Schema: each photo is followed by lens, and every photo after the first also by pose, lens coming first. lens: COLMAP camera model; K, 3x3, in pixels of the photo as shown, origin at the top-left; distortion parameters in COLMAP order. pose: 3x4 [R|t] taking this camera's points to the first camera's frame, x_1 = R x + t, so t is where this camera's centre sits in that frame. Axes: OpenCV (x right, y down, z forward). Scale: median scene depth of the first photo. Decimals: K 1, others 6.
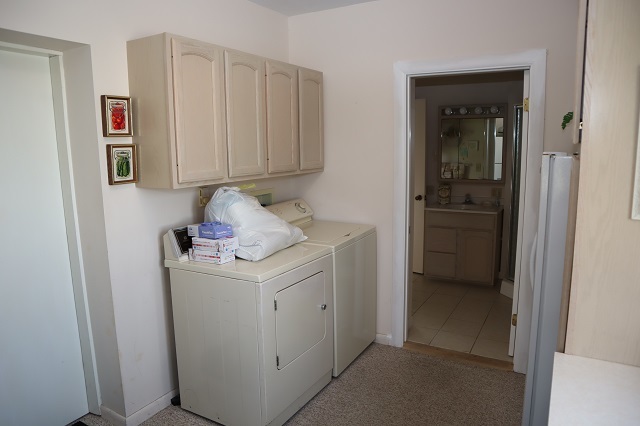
lens RADIAL K [[444.2, 0, 320.0], [0, 444.2, 213.0], [0, 0, 1]] dist [-0.116732, 0.000872]
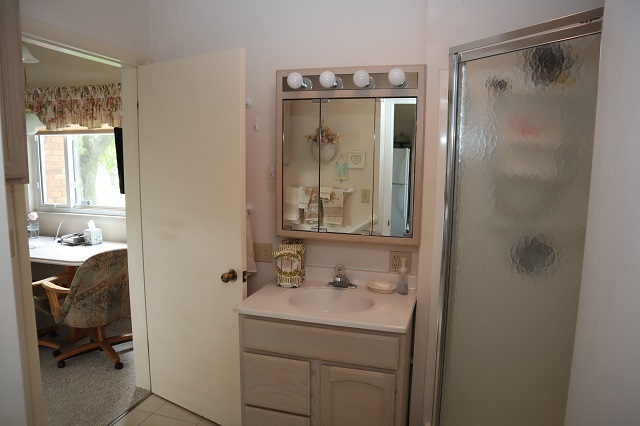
lens RADIAL K [[444.2, 0, 320.0], [0, 444.2, 213.0], [0, 0, 1]] dist [-0.116732, 0.000872]
pose [[0.973203, -0.002306, 0.229934, 0.211533], [0.008769, 0.999595, -0.027090, -0.085516], [-0.229779, 0.028381, 0.972829, 0.554960]]
